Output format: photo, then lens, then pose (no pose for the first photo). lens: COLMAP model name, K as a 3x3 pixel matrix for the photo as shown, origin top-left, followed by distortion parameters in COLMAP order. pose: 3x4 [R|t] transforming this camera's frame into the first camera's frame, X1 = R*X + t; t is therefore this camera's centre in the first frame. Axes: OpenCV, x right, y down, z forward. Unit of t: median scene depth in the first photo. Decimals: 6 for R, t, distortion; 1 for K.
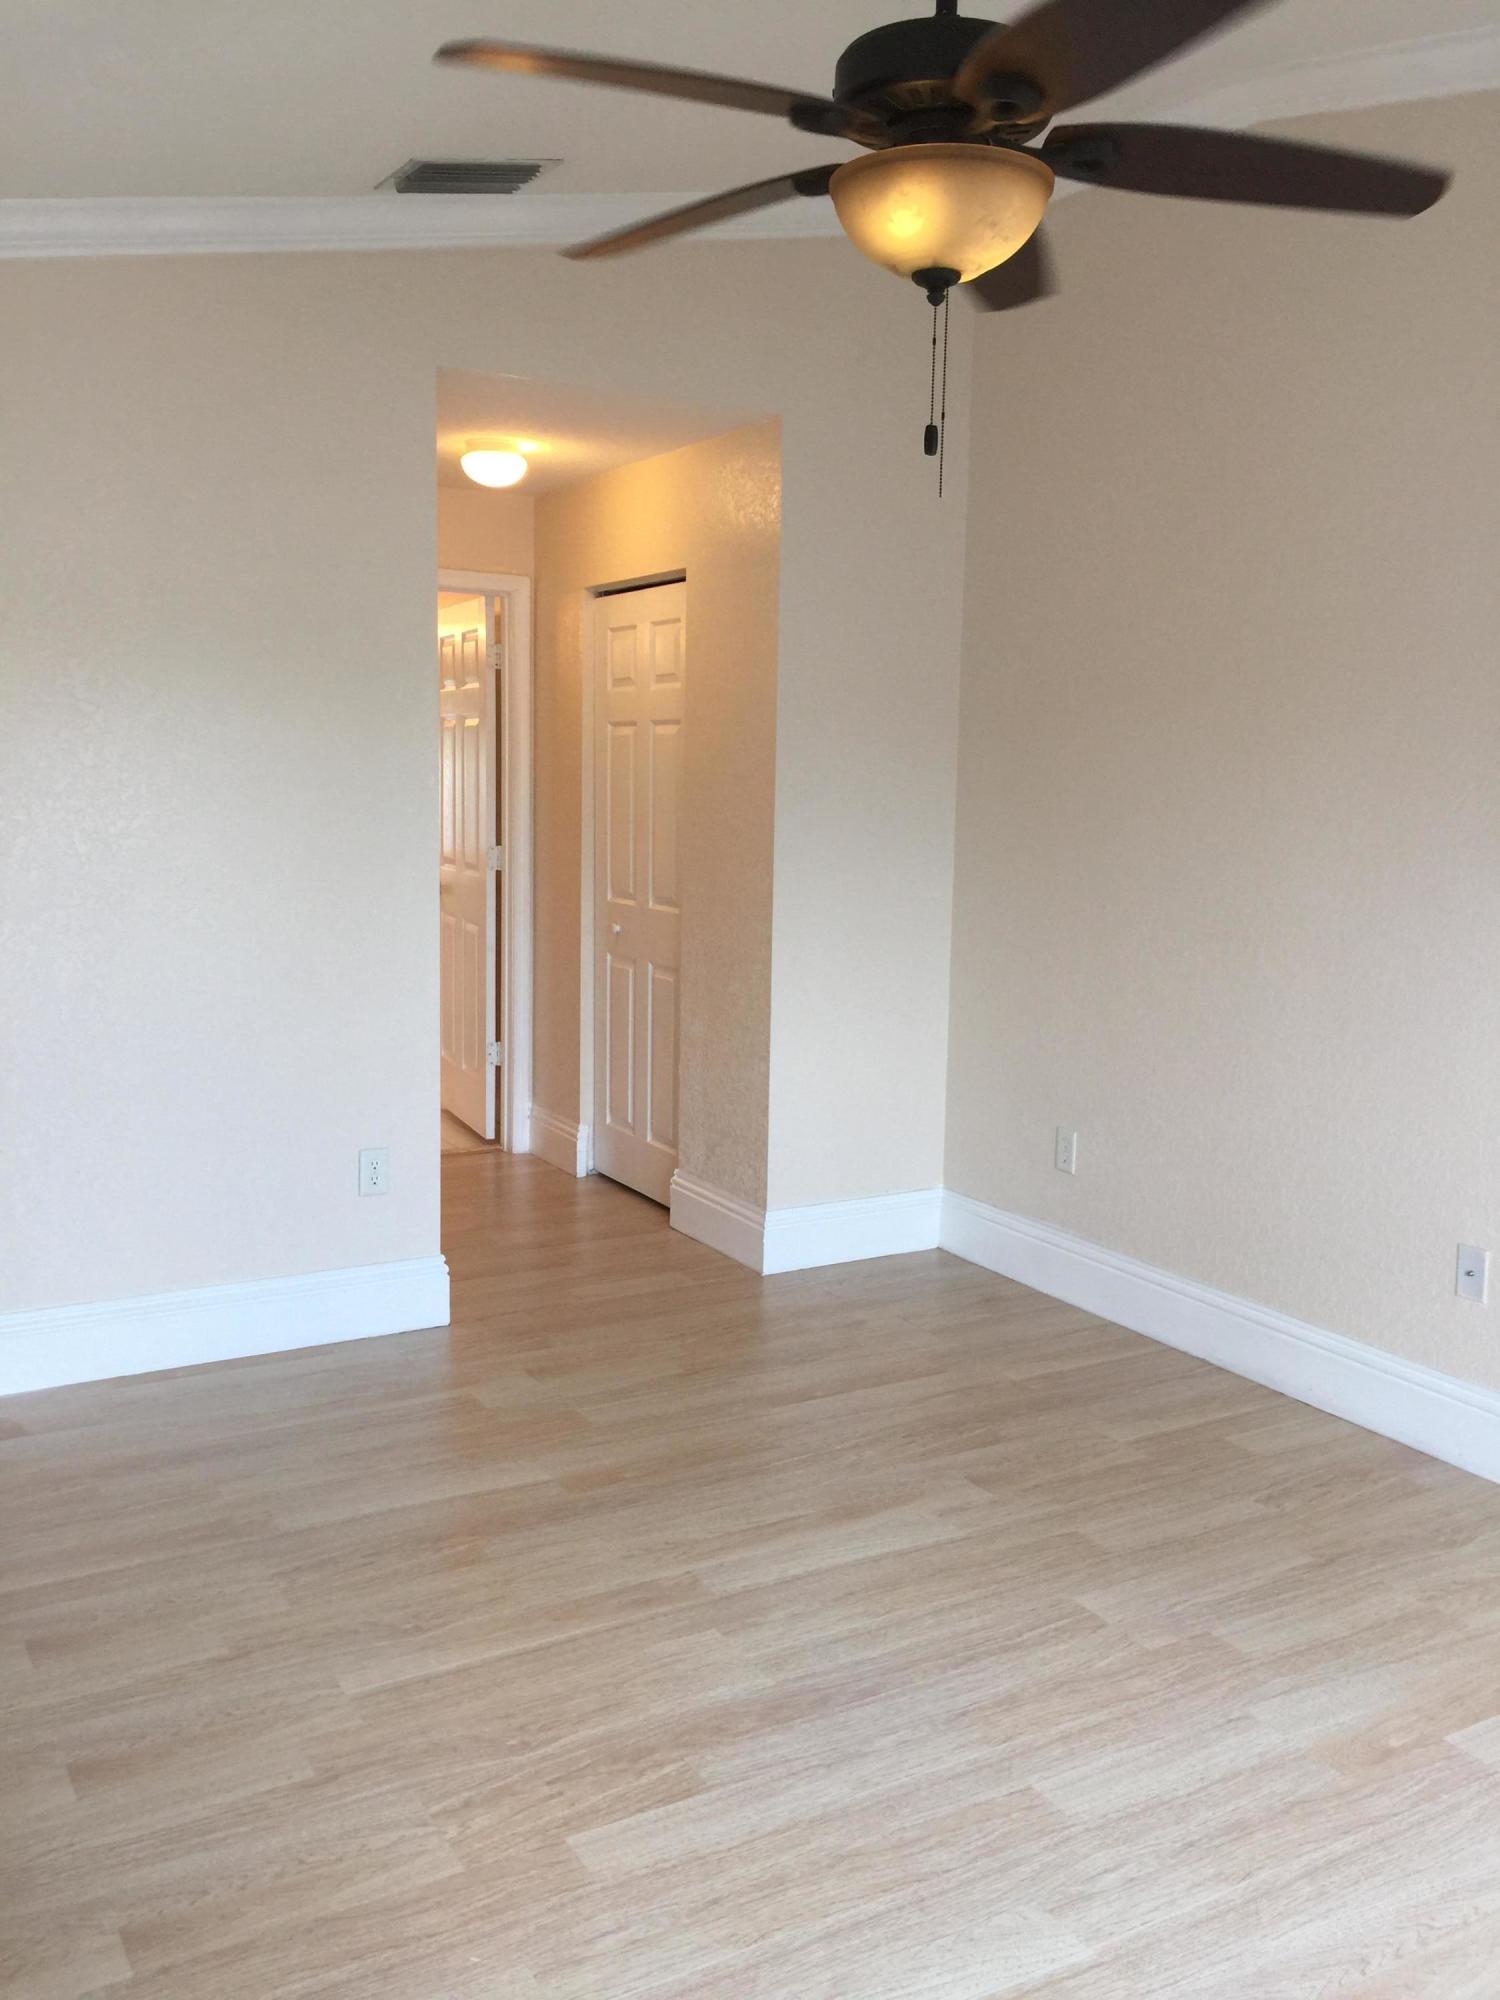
lens RADIAL K [[1687.4, 0, 754.4], [0, 1687.4, 991.4], [0, 0, 1]] dist [0.071886, -0.109725]
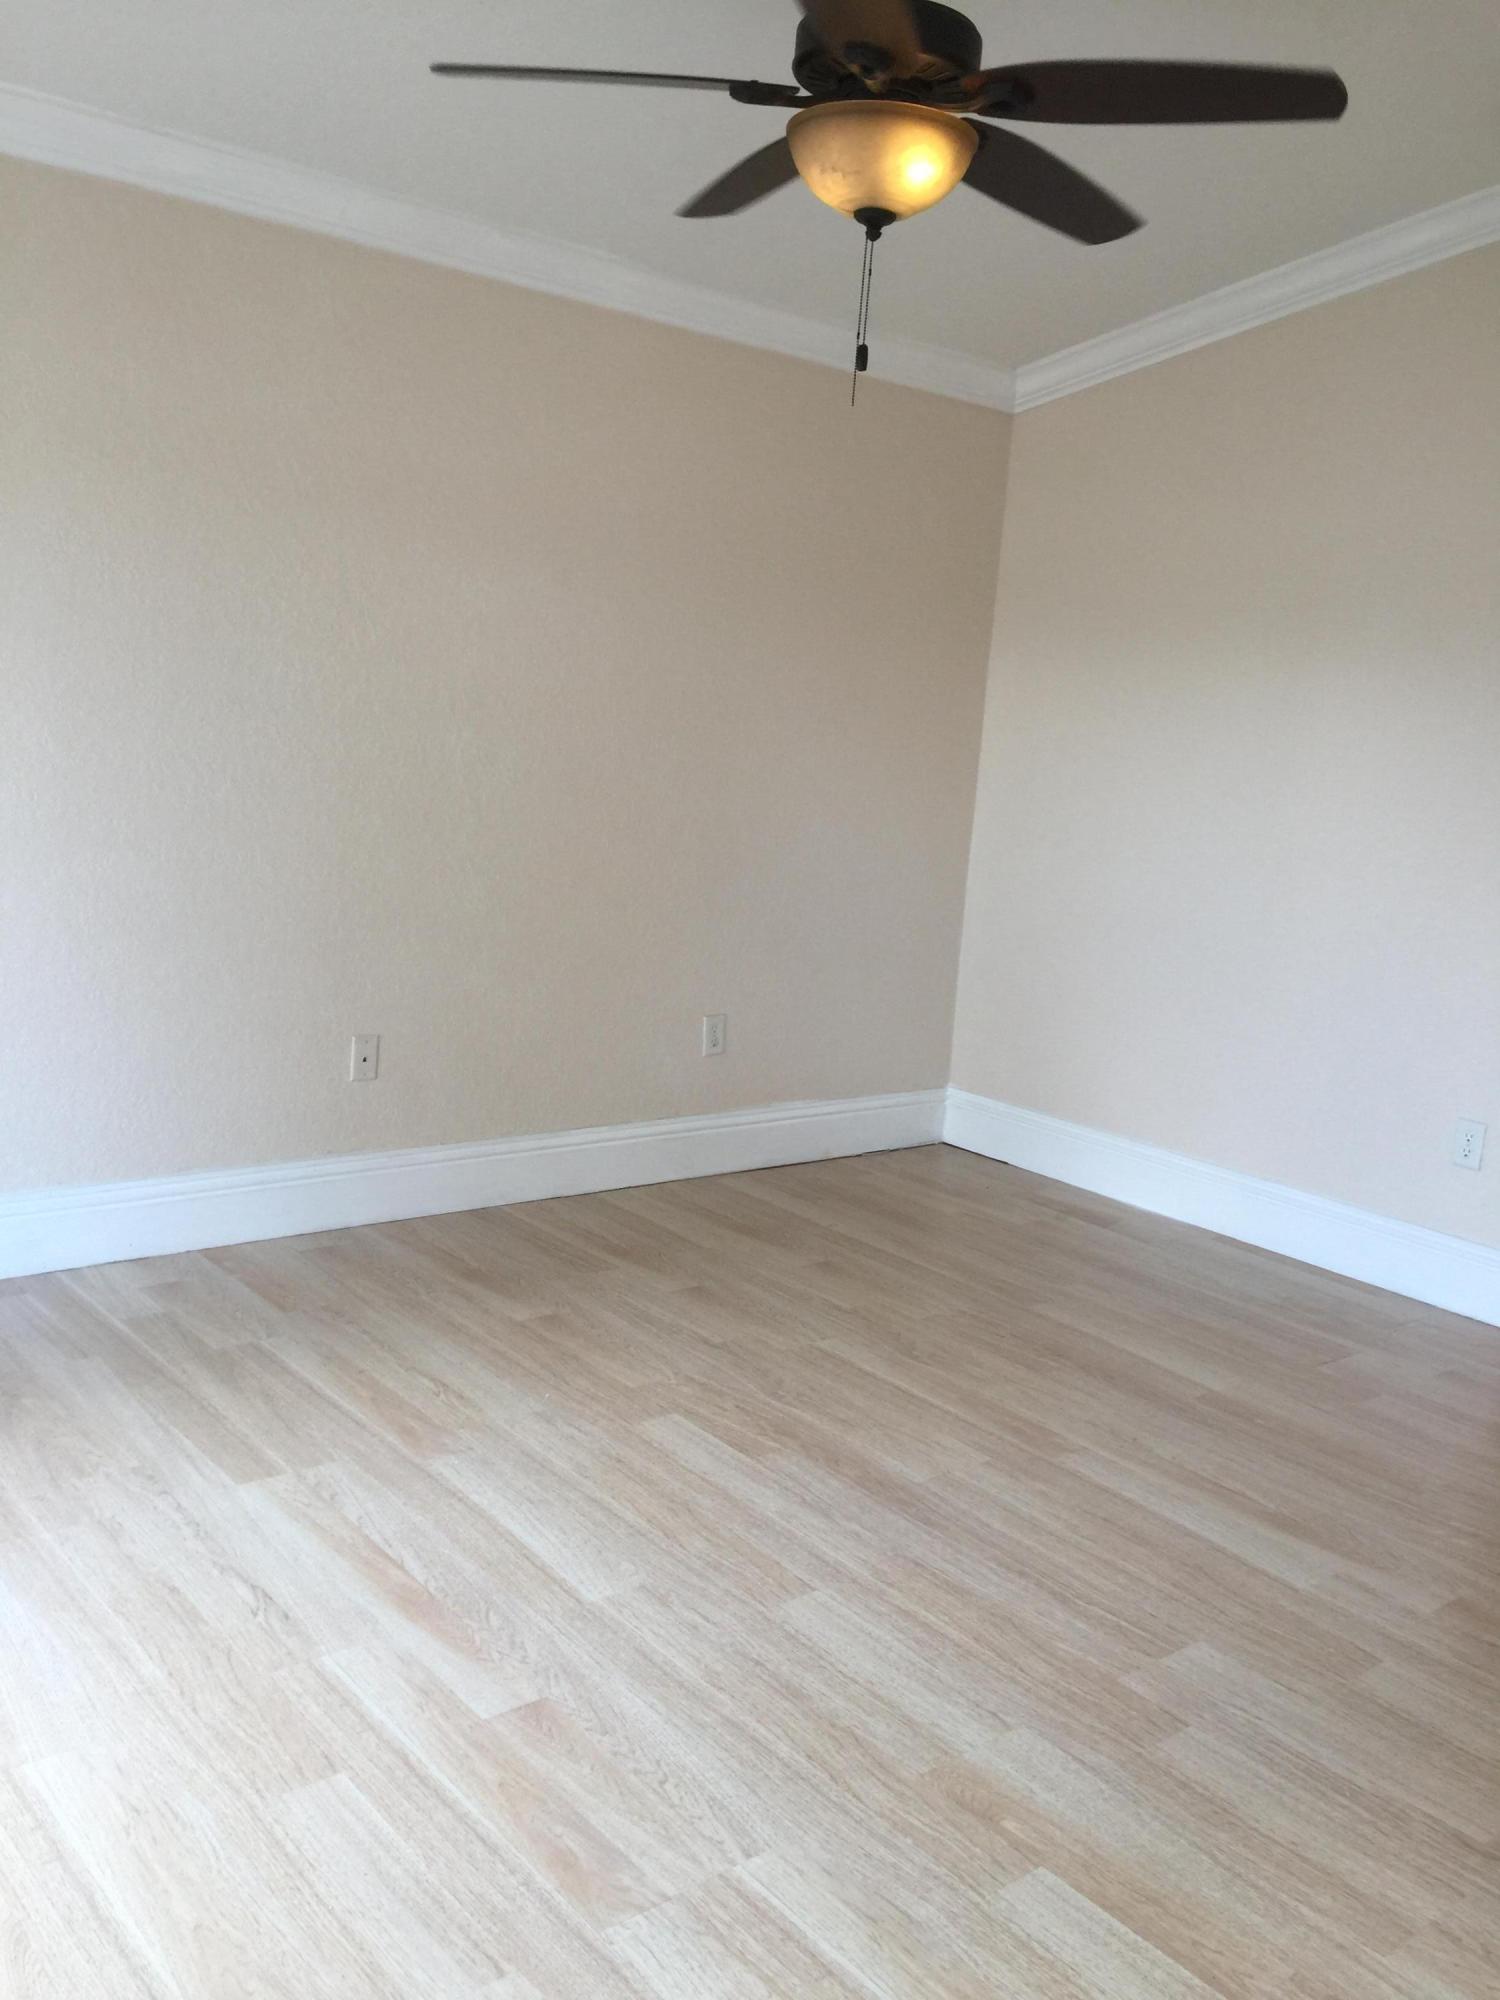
lens RADIAL K [[1687.4, 0, 740.1], [0, 1687.4, 968.8], [0, 0, 1]] dist [0.071886, -0.109725]
pose [[0.169105, 0.142094, -0.975301, 1.047207], [-0.203125, 0.973334, 0.106588, -0.017636], [0.964439, 0.180084, 0.193459, 0.619377]]
